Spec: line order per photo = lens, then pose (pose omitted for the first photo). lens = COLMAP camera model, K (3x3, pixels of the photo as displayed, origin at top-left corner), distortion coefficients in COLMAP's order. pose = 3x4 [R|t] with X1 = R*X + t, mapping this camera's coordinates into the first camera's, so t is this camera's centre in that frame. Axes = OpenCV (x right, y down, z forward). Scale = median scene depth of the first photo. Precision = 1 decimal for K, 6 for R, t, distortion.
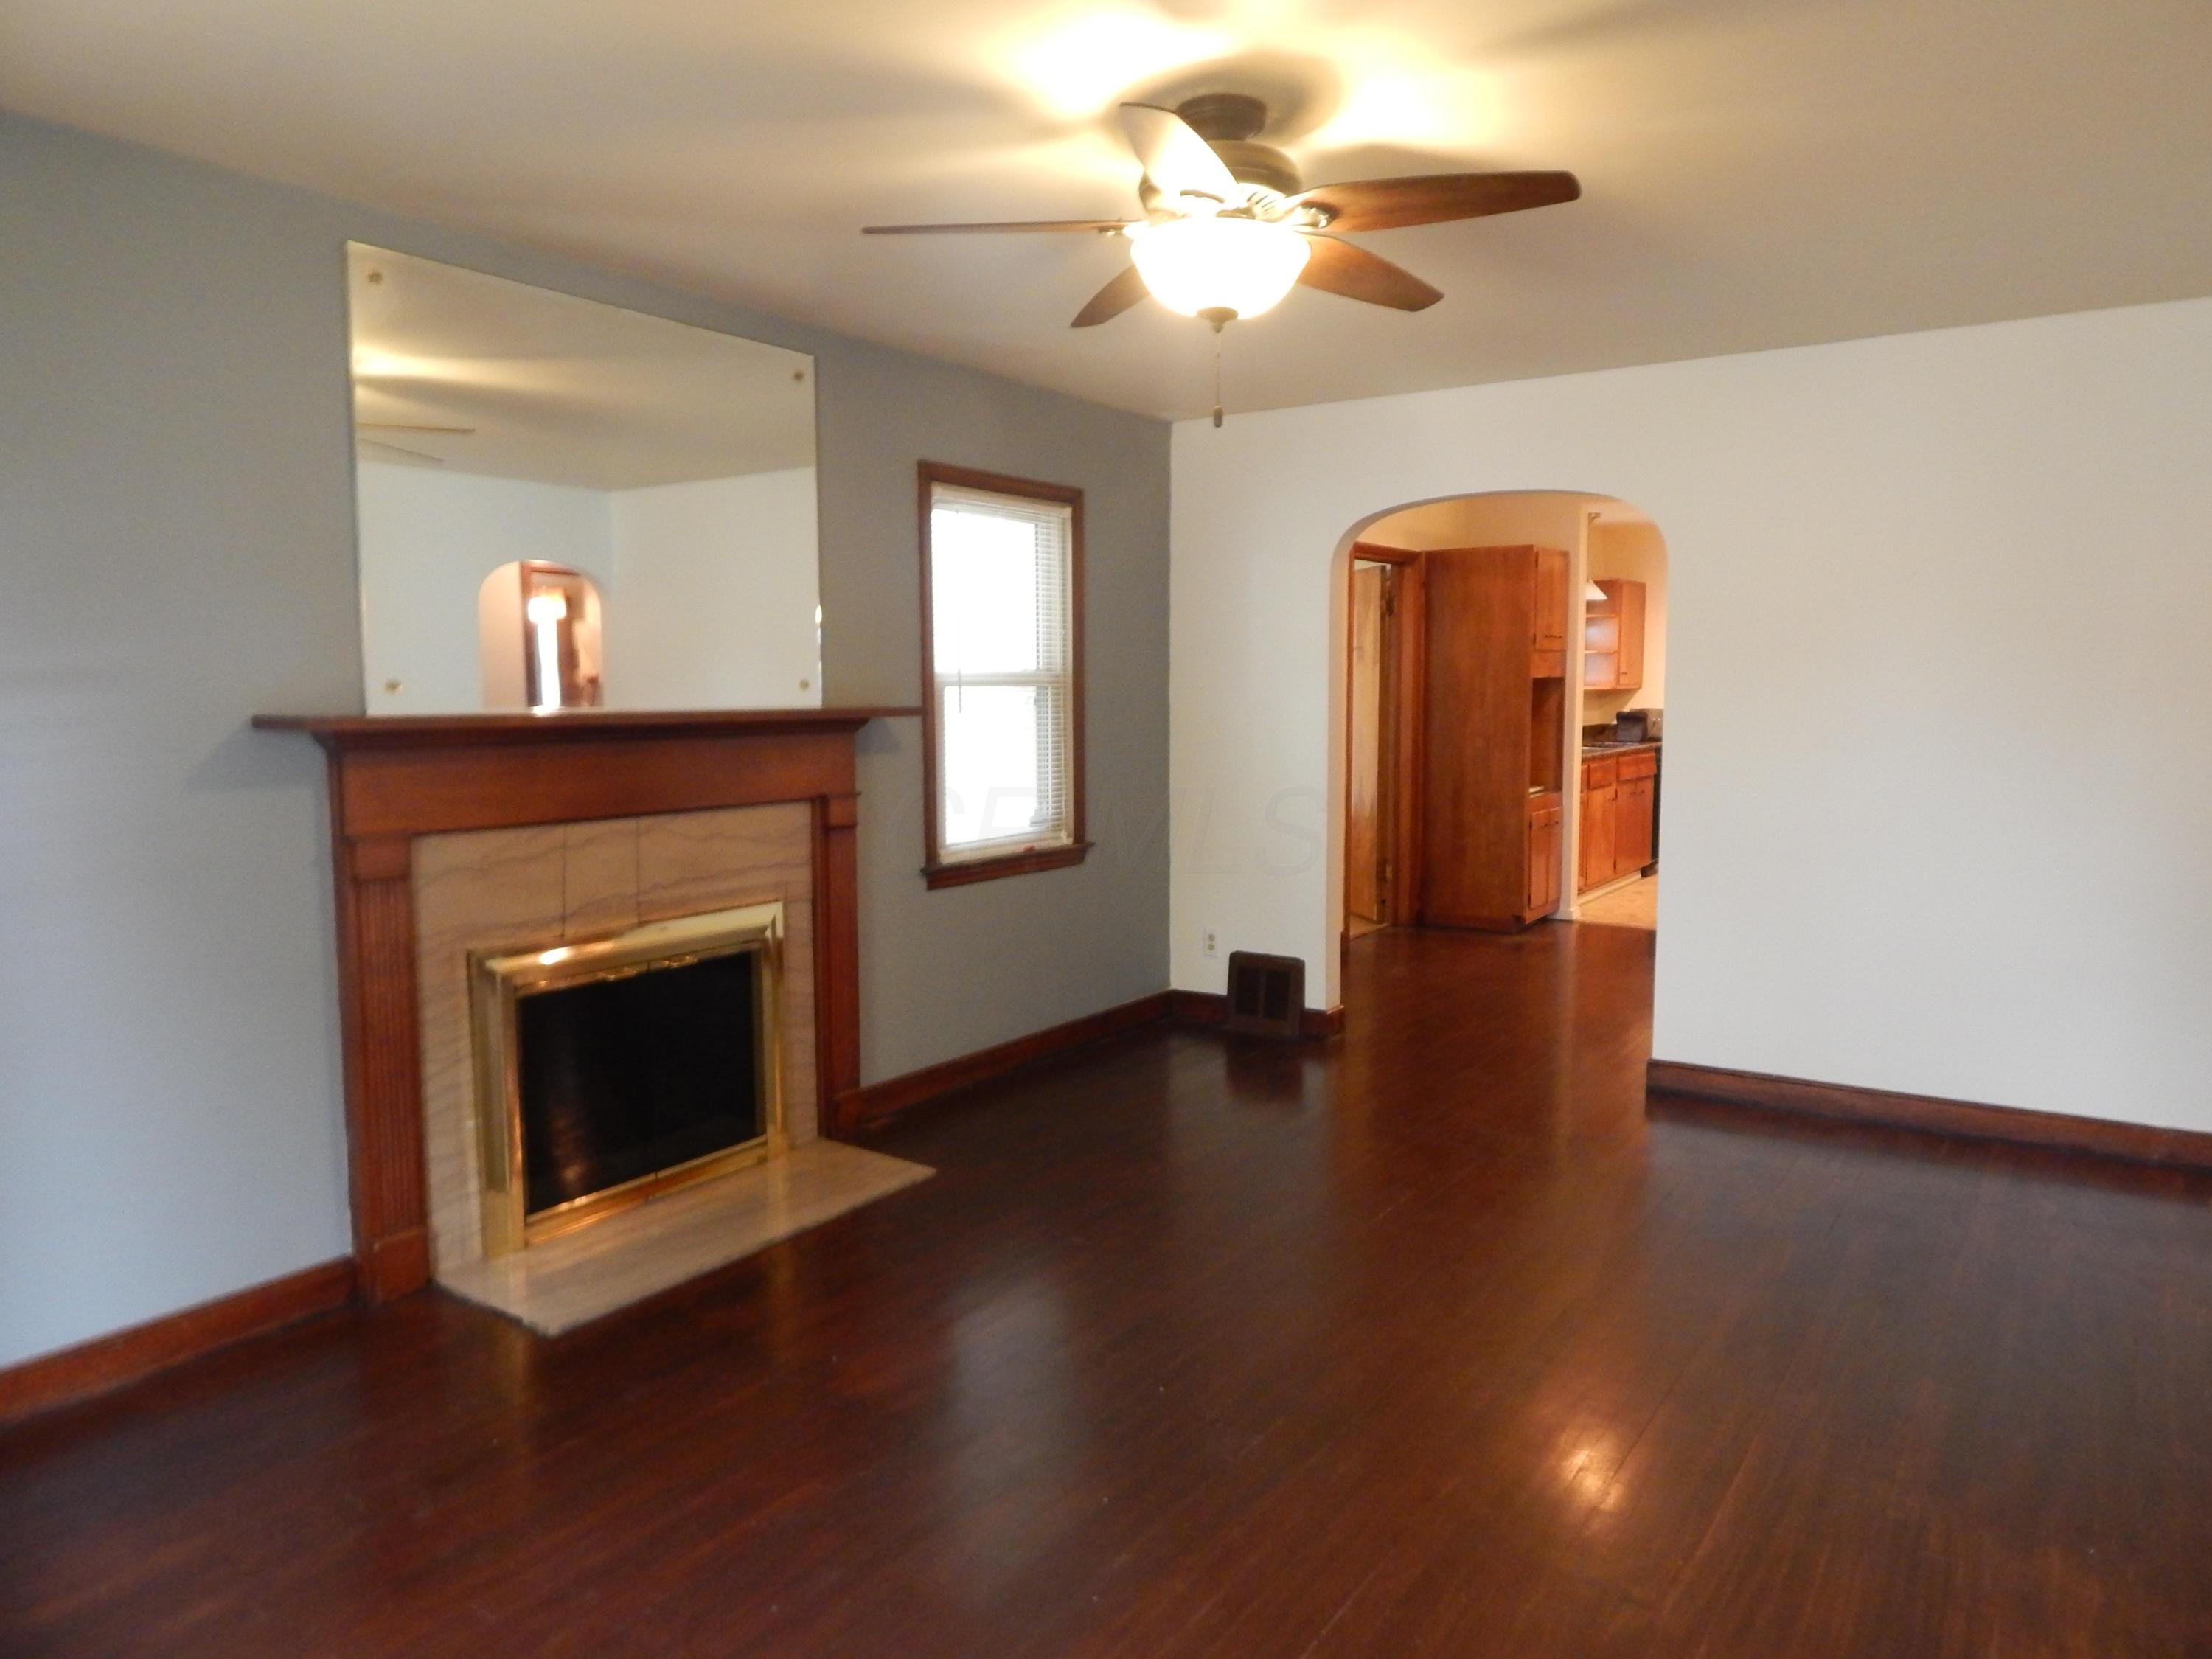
lens RADIAL K [[1481.4, 0, 1105.3], [0, 1481.4, 827.3], [0, 0, 1]] dist [-0.003222, -0.001034]
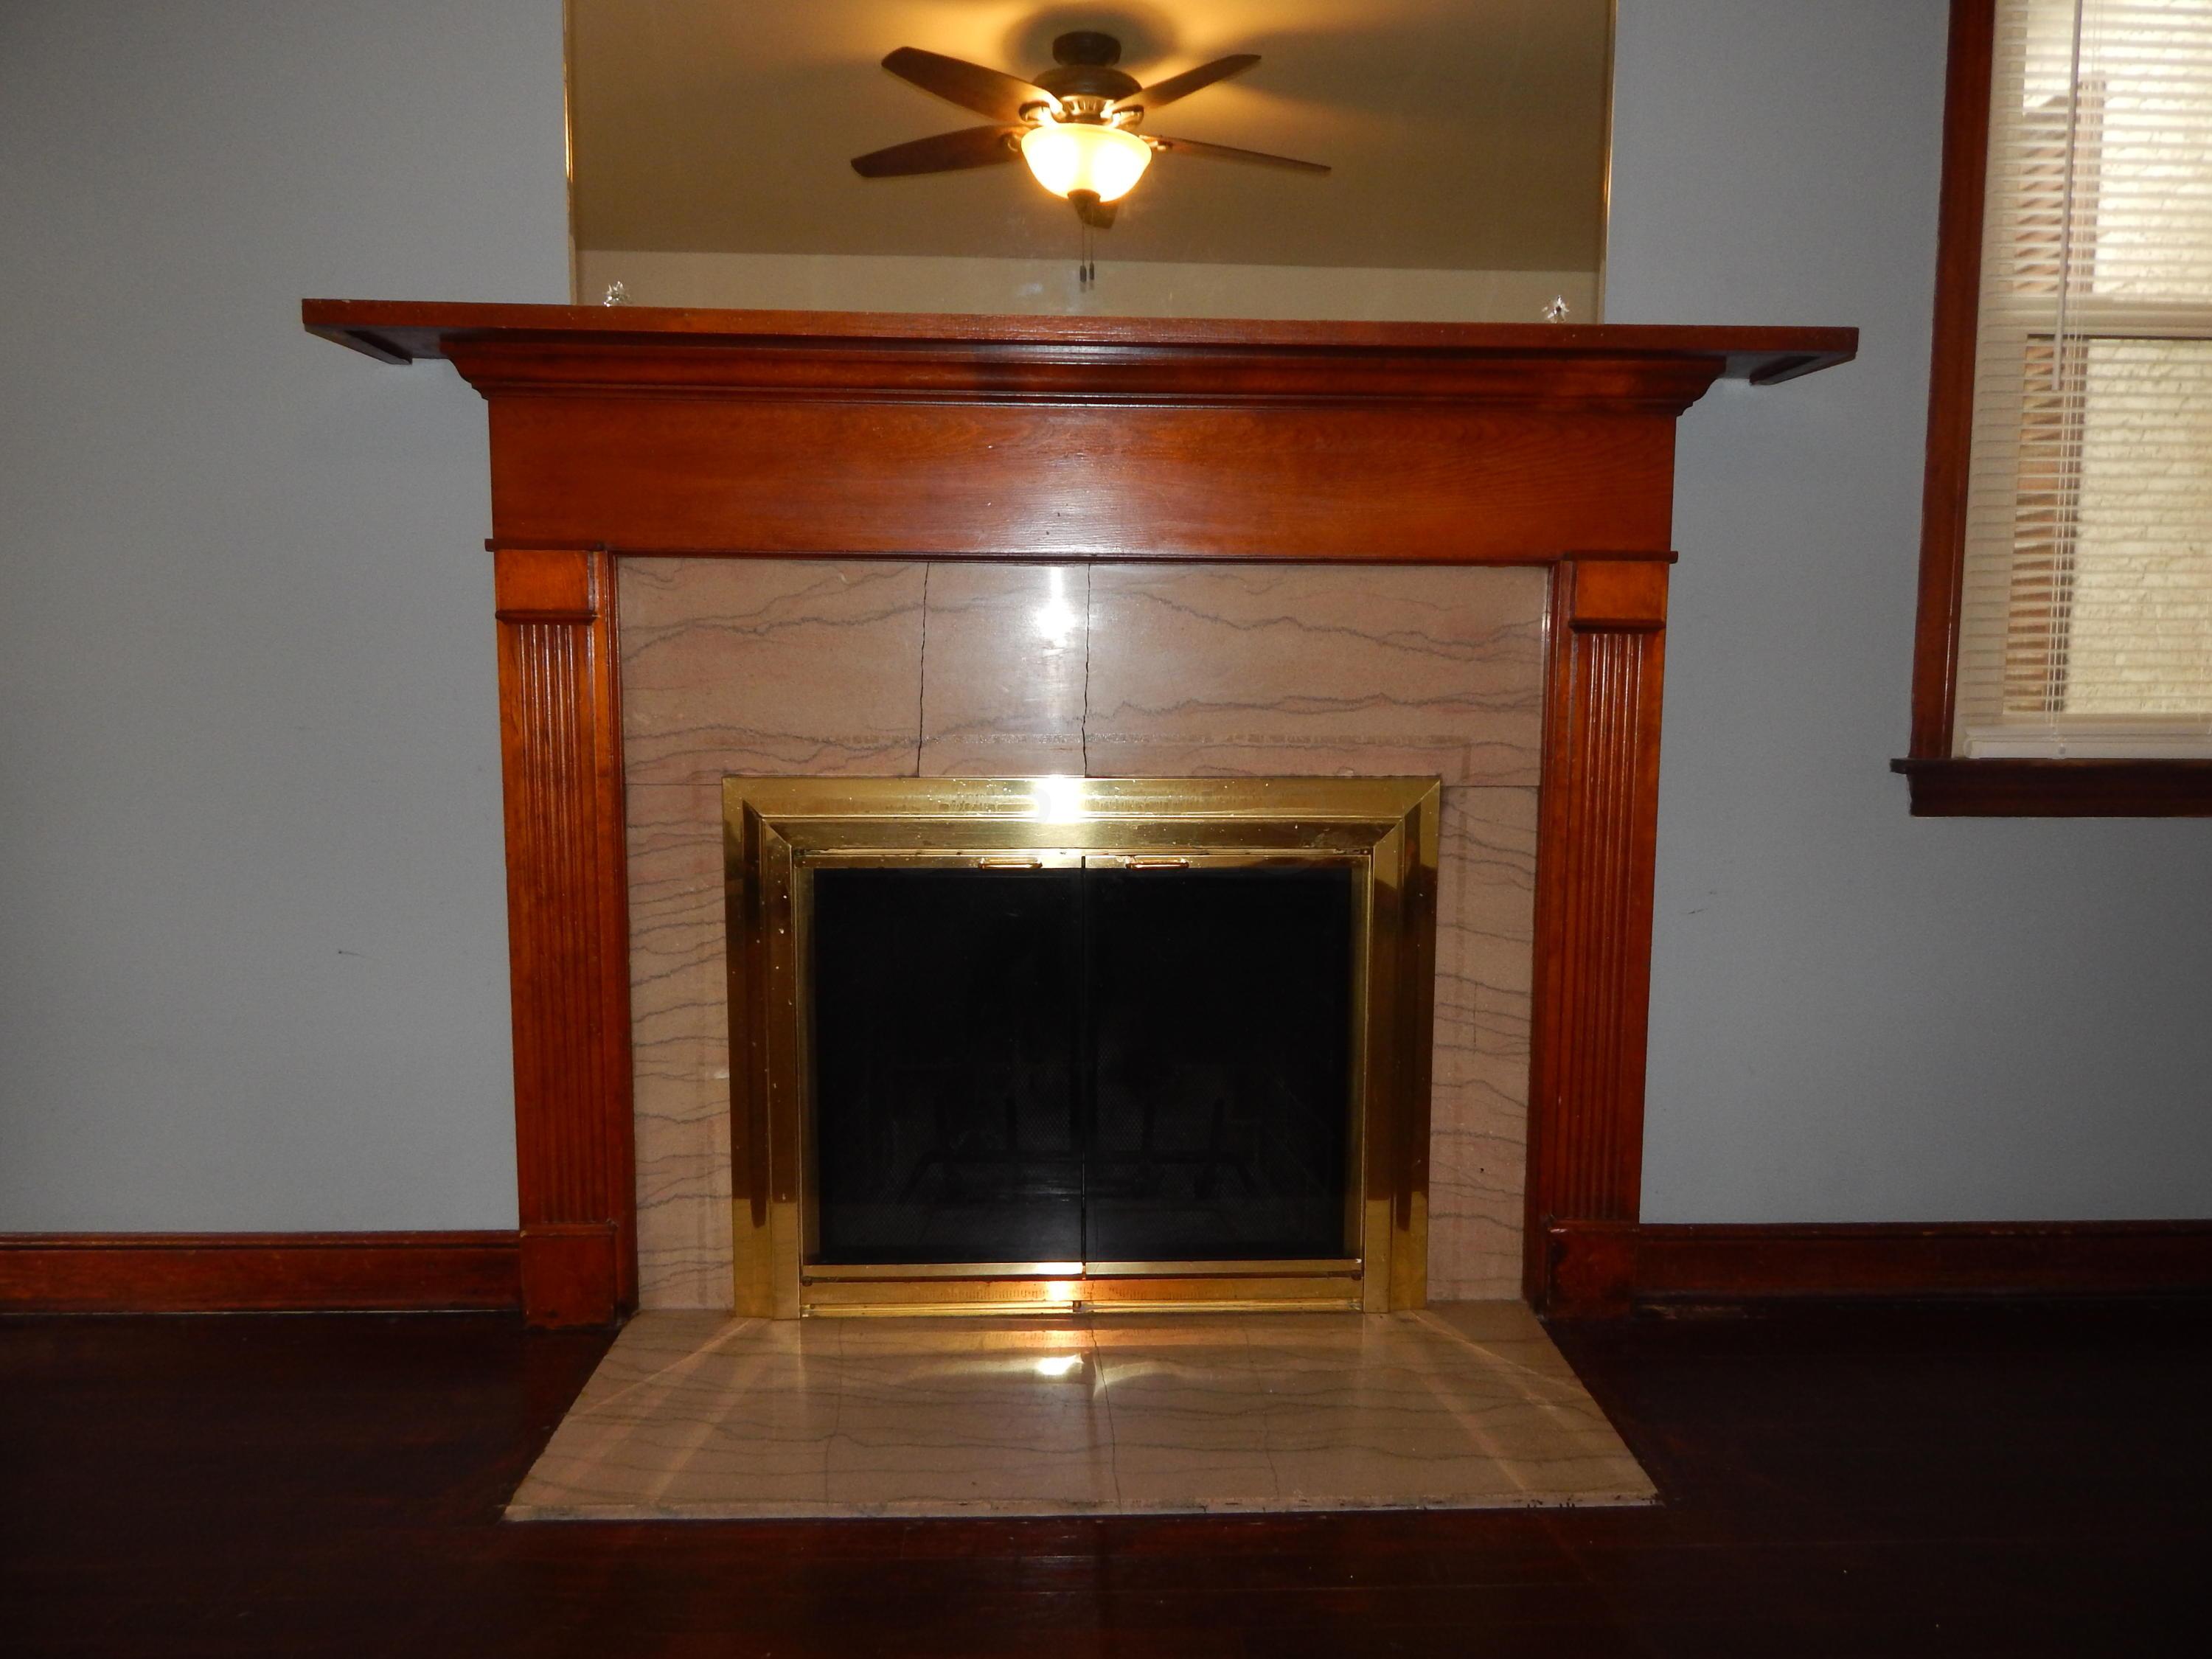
lens RADIAL K [[1481.4, 0, 1104.0], [0, 1481.4, 830.7], [0, 0, 1]] dist [-0.003222, -0.001034]
pose [[0.589683, 0.098656, -0.801587, 0.109952], [-0.088034, 0.994449, 0.057631, 0.059658], [0.802823, 0.036582, 0.595095, 0.772662]]
